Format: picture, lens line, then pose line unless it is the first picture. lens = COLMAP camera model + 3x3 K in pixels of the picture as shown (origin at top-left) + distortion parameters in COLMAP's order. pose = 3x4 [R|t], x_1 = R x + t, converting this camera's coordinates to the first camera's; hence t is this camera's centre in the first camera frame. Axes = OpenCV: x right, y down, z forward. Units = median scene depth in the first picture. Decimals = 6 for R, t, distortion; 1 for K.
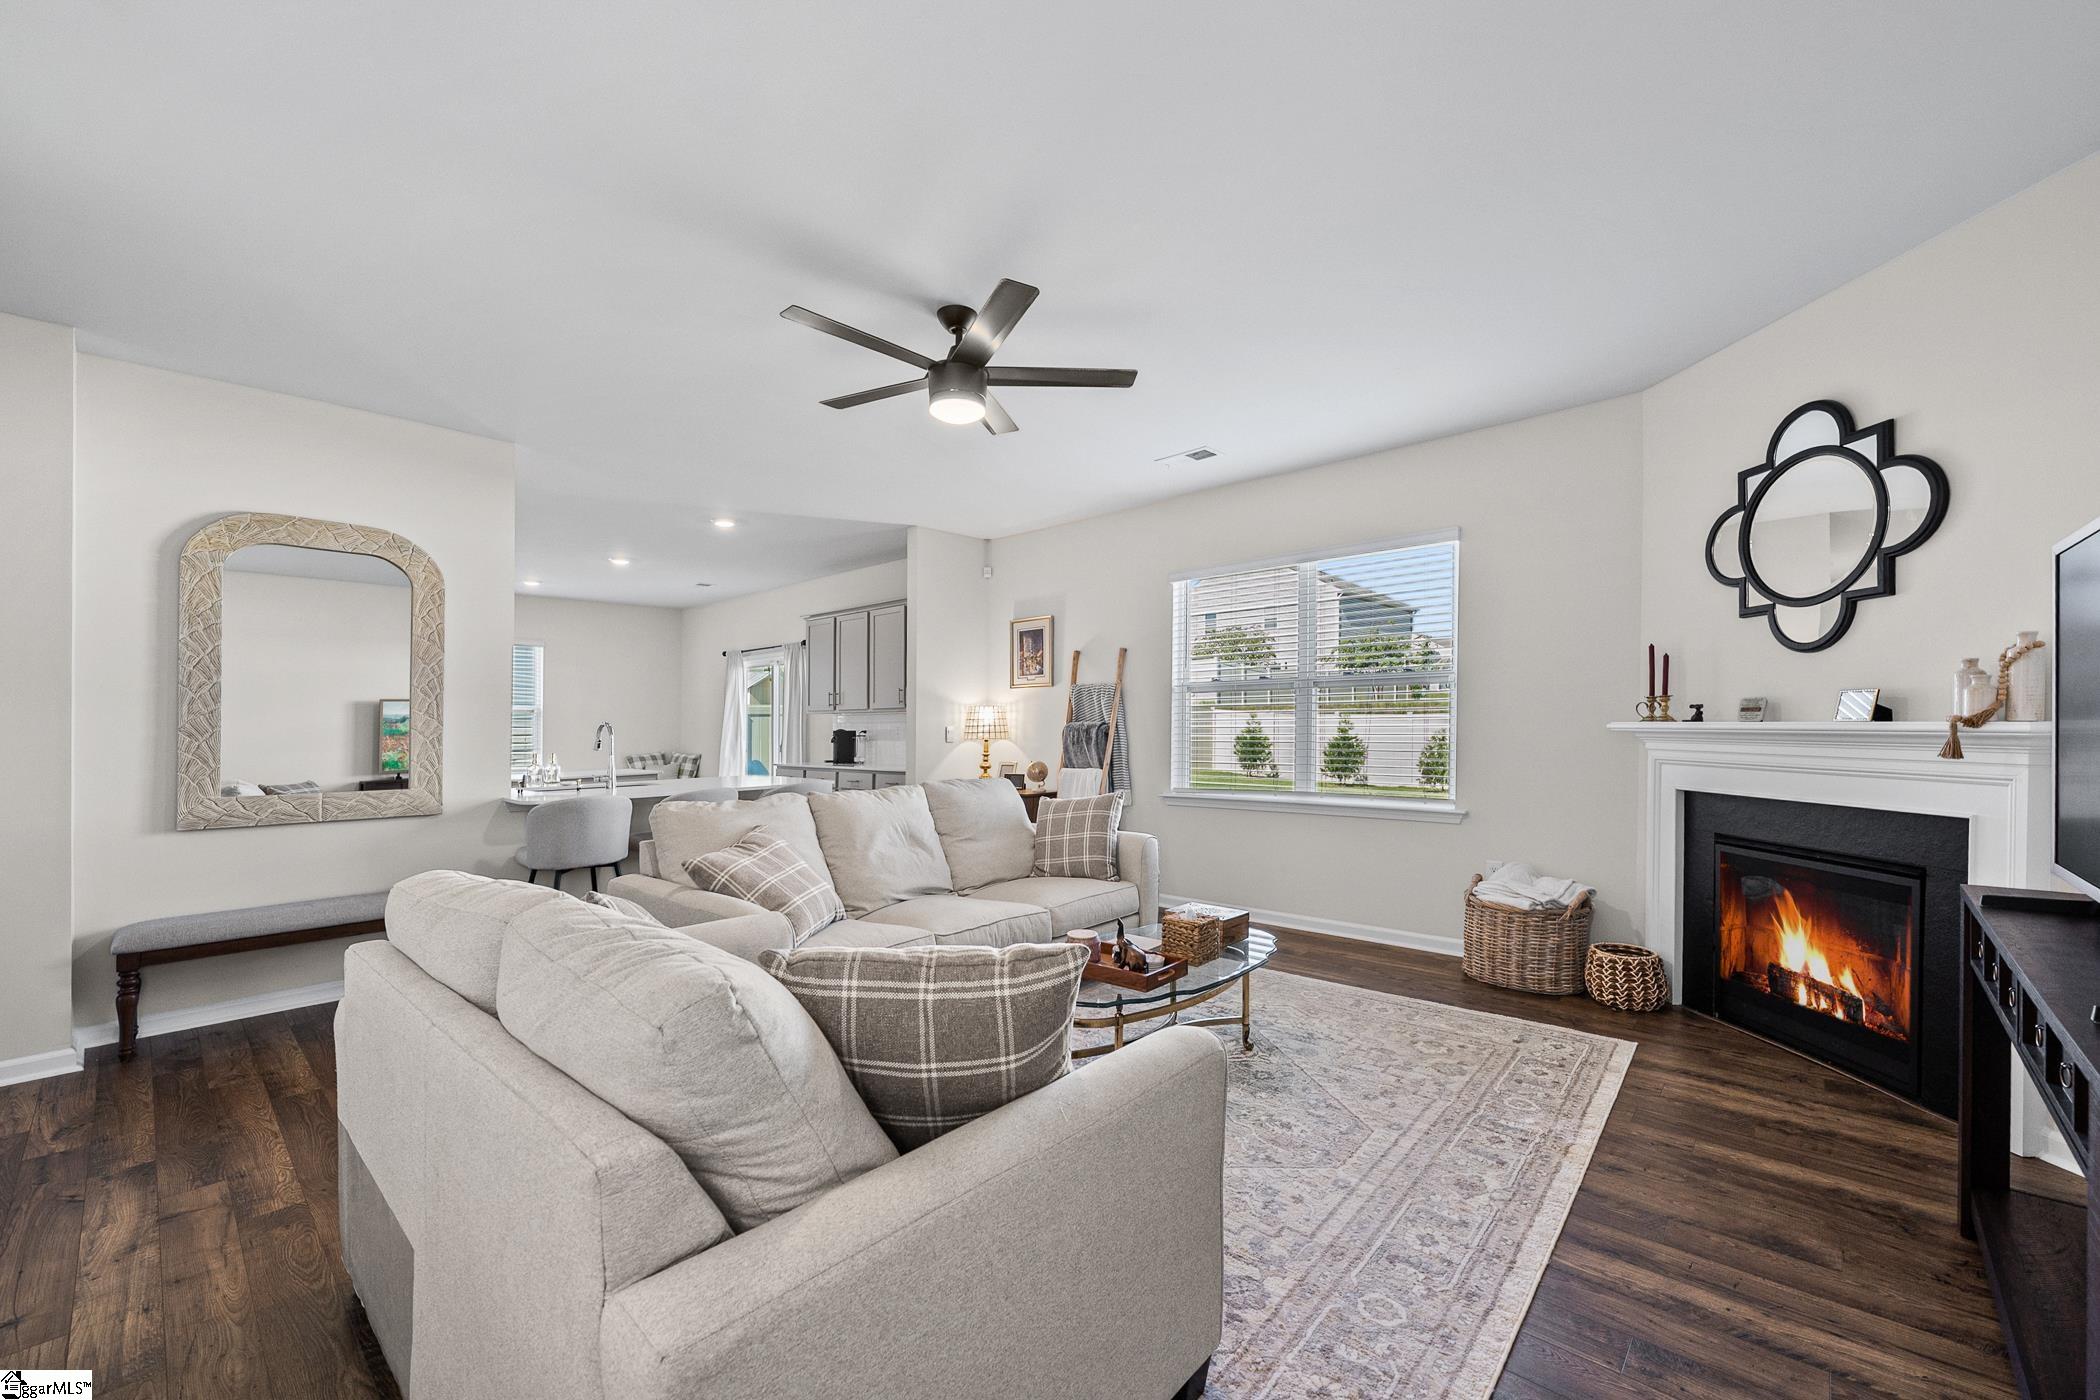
lens RADIAL K [[865.1, 0, 1045.9], [0, 865.1, 791.3], [0, 0, 1]] dist [0.000644, 0.000083]
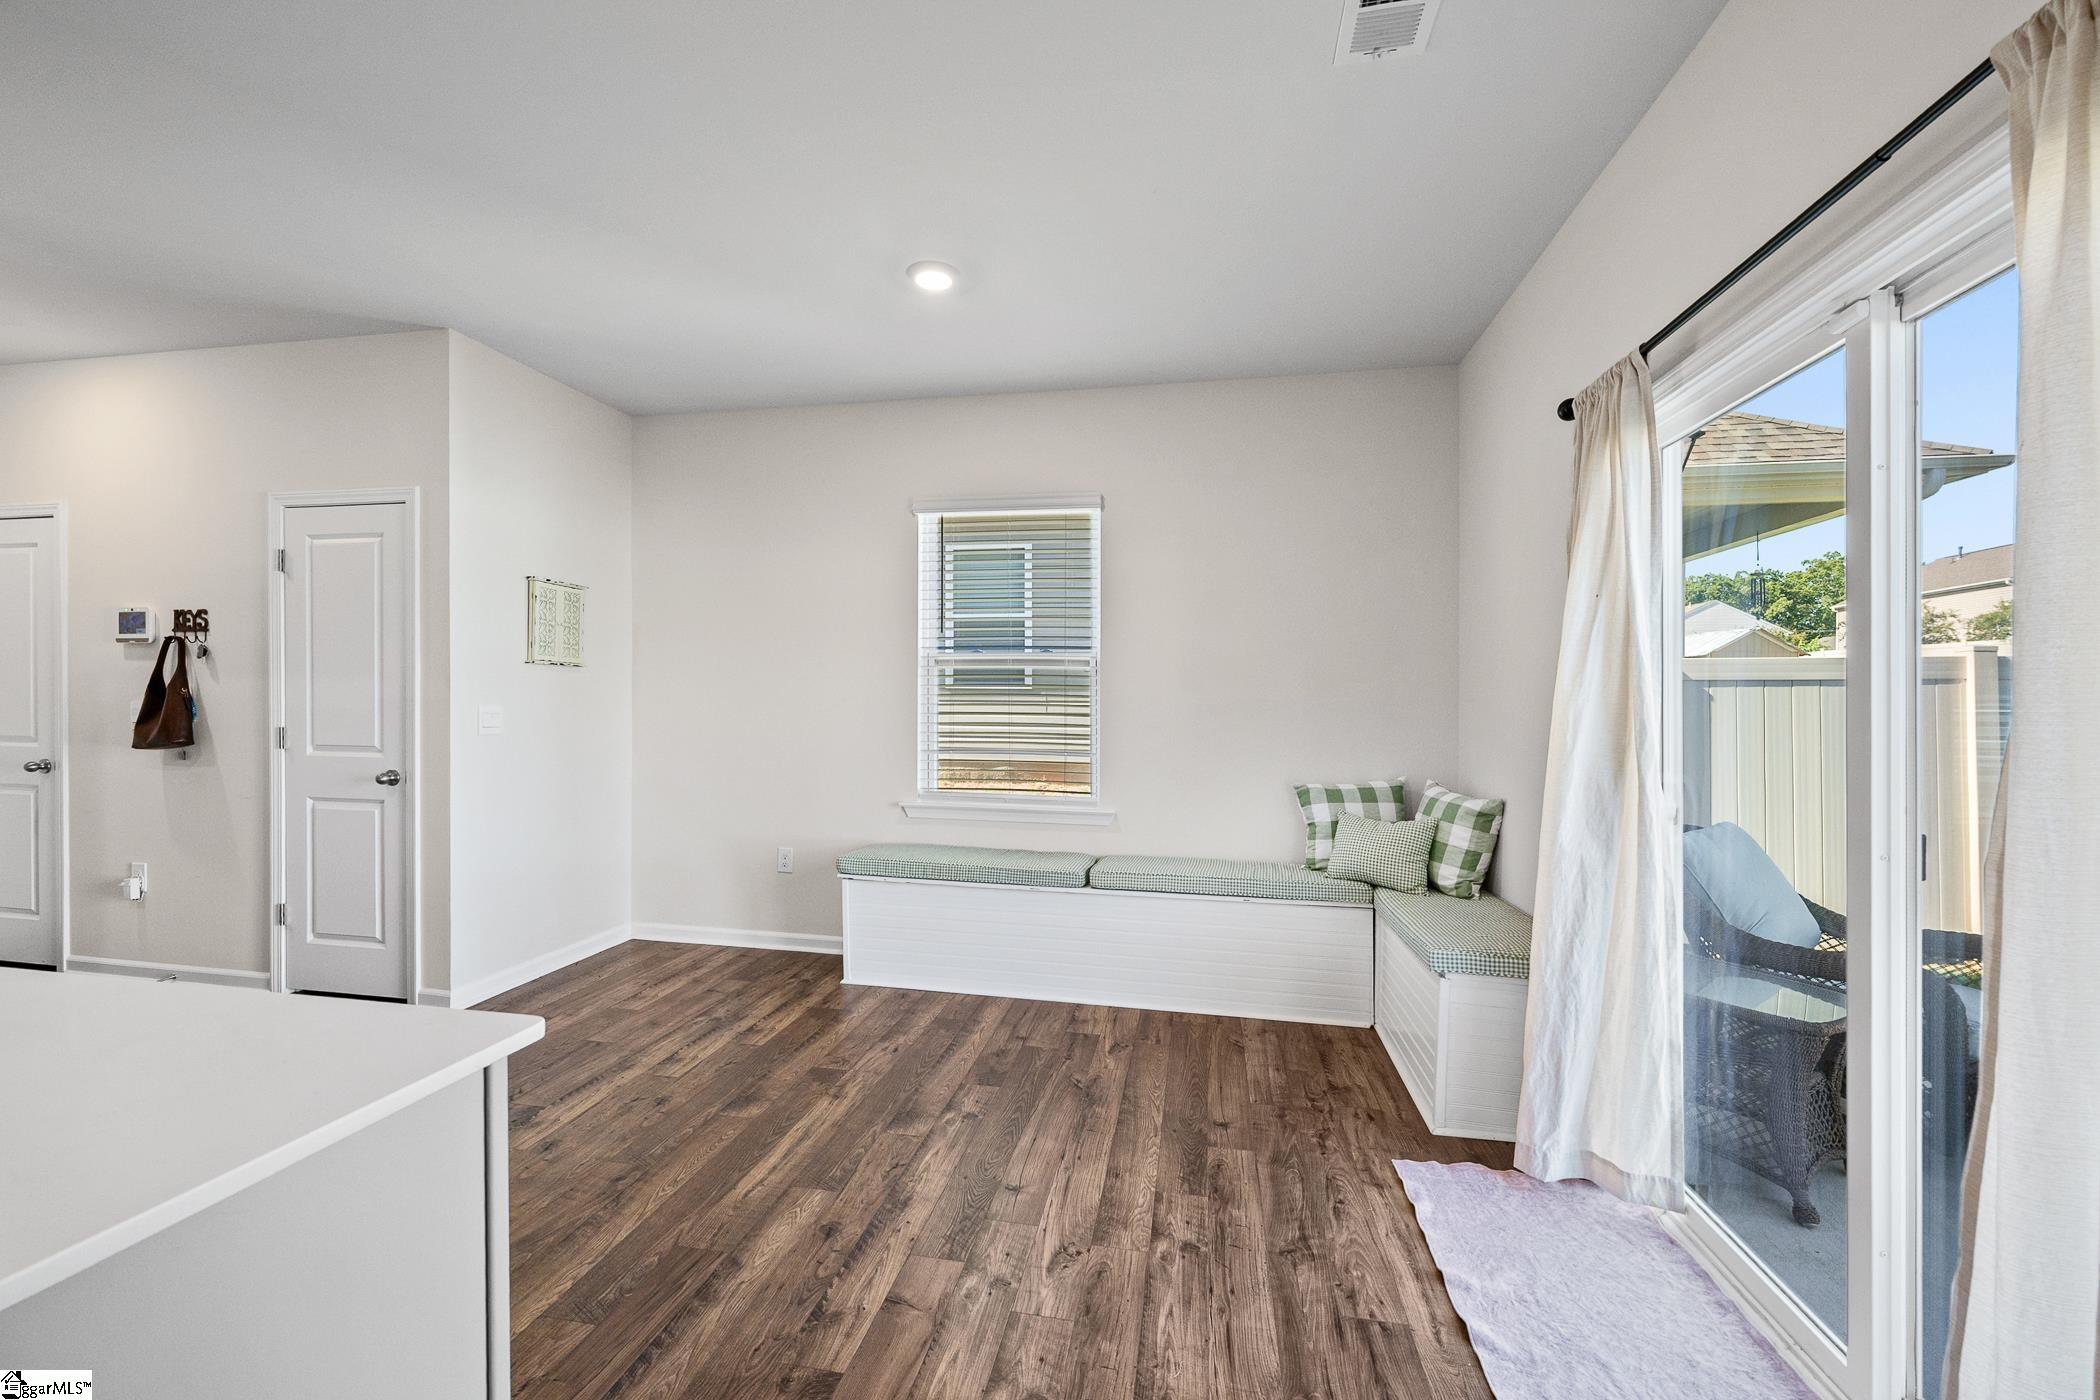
lens RADIAL K [[832.3, 0, 1041.2], [0, 832.3, 710.2], [0, 0, 1]] dist [-0.000391, 0.000229]
pose [[0.526550, 0.018242, -0.849949, -0.736178], [-0.079985, 0.996398, -0.028166, -0.161704], [0.846373, 0.082813, 0.526112, 2.180779]]
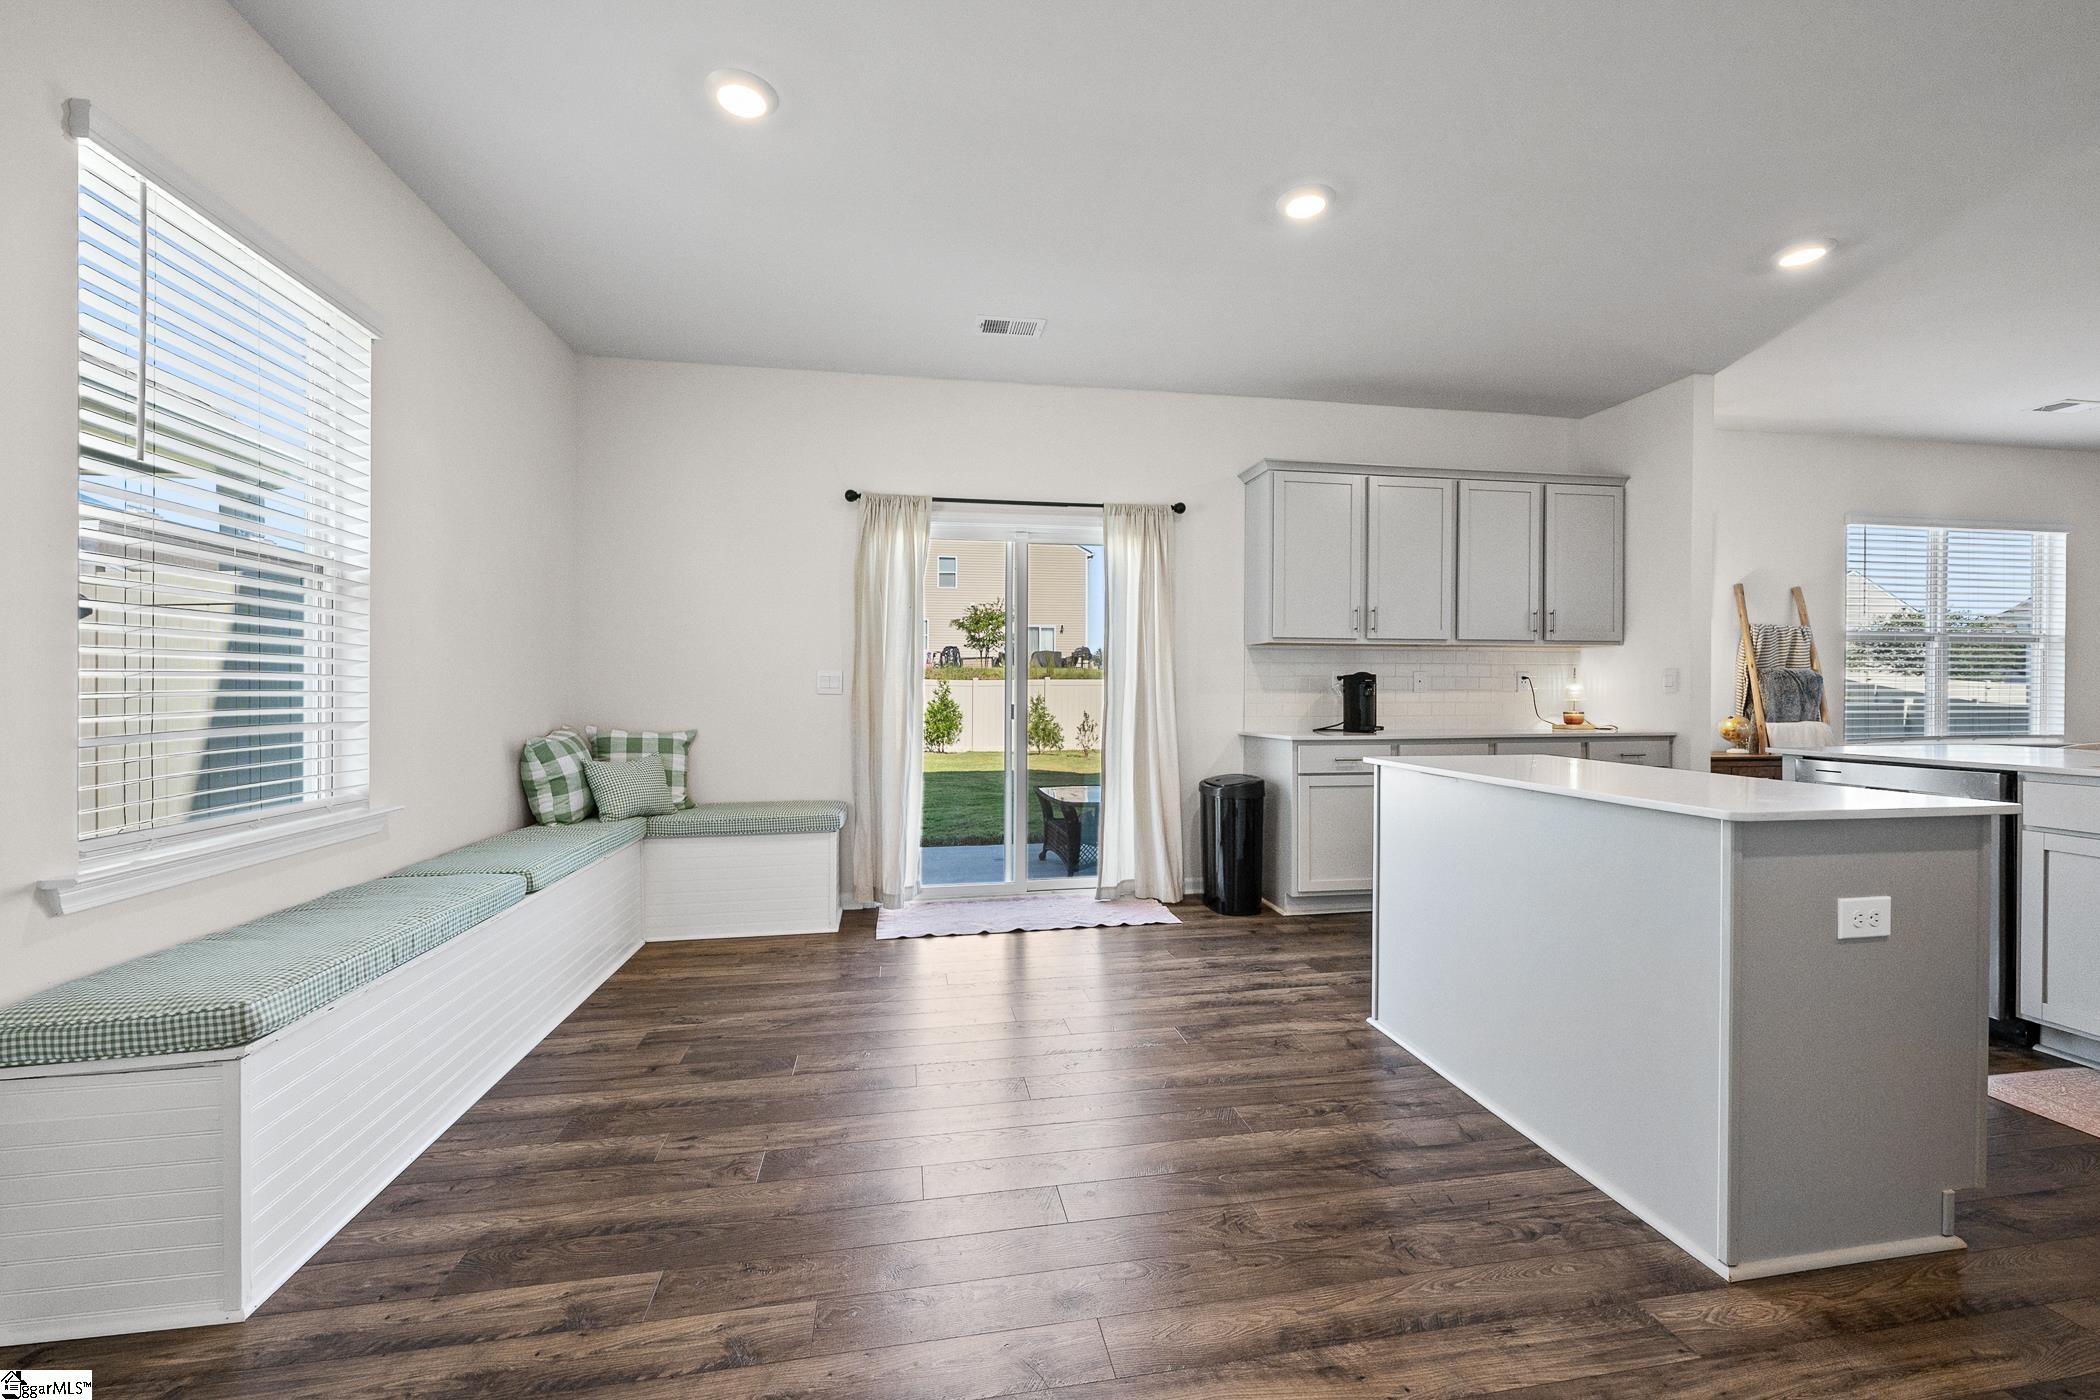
lens RADIAL K [[827.8, 0, 1047.1], [0, 827.8, 690.9], [0, 0, 1]] dist [0.002917, 0.000453]
pose [[0.604003, 0.010534, 0.796912, -1.893069], [0.055467, 0.996932, -0.055218, -0.093294], [-0.795050, 0.077554, 0.601566, 1.945688]]
